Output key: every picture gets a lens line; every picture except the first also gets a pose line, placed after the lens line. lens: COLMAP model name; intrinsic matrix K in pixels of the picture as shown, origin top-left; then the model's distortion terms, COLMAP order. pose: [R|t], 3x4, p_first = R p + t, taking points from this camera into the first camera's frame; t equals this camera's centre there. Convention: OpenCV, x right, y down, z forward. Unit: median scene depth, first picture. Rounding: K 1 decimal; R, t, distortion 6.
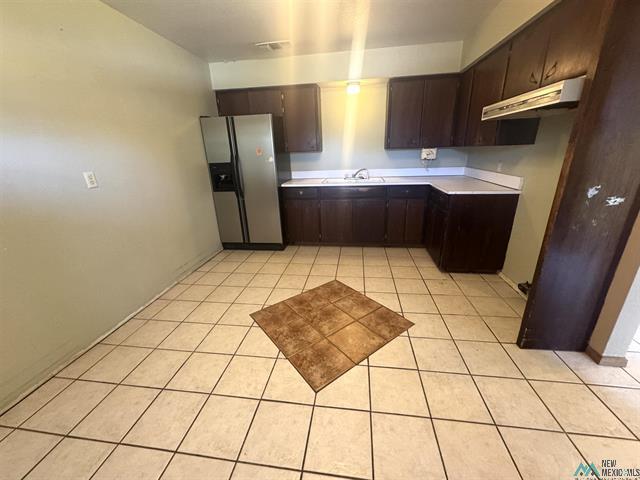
lens RADIAL K [[255.1, 0, 320.6], [0, 255.1, 238.8], [0, 0, 1]] dist [-0.001341, 0.000568]
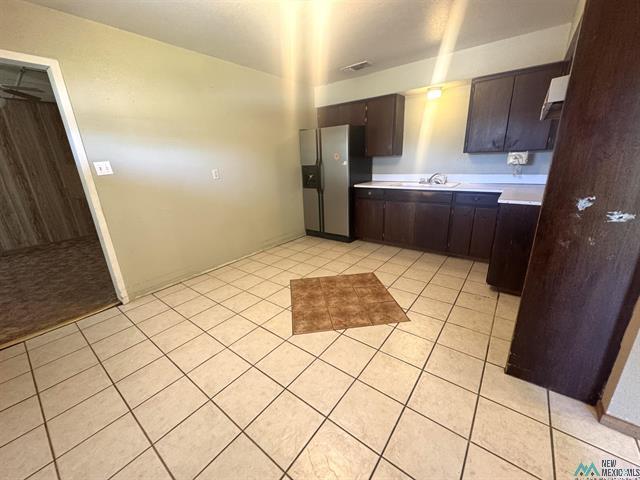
lens RADIAL K [[255.1, 0, 321.6], [0, 255.1, 238.7], [0, 0, 1]] dist [-0.001341, 0.000568]
pose [[0.870931, 0.147935, -0.468609, 0.310382], [-0.154554, 0.987679, 0.024554, 0.020368], [0.466468, 0.051041, 0.883064, -0.068658]]
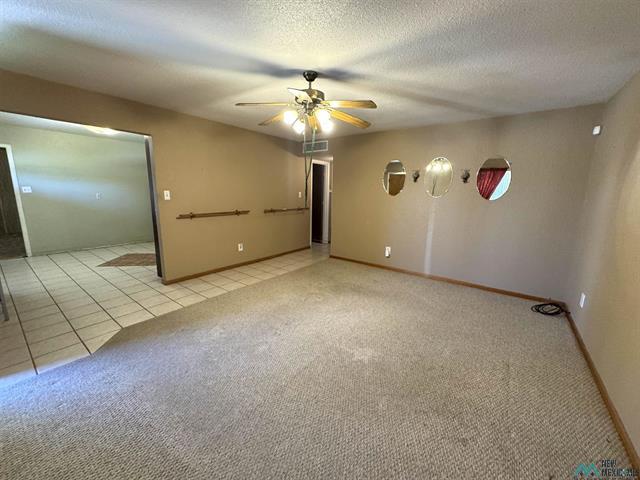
lens RADIAL K [[255.1, 0, 318.0], [0, 255.1, 240.0], [0, 0, 1]] dist [-0.001341, 0.000568]
pose [[0.872233, 0.136424, -0.469678, 1.653823], [-0.203540, 0.974451, -0.094951, 0.020858], [0.444725, 0.178418, 0.877717, -0.239413]]
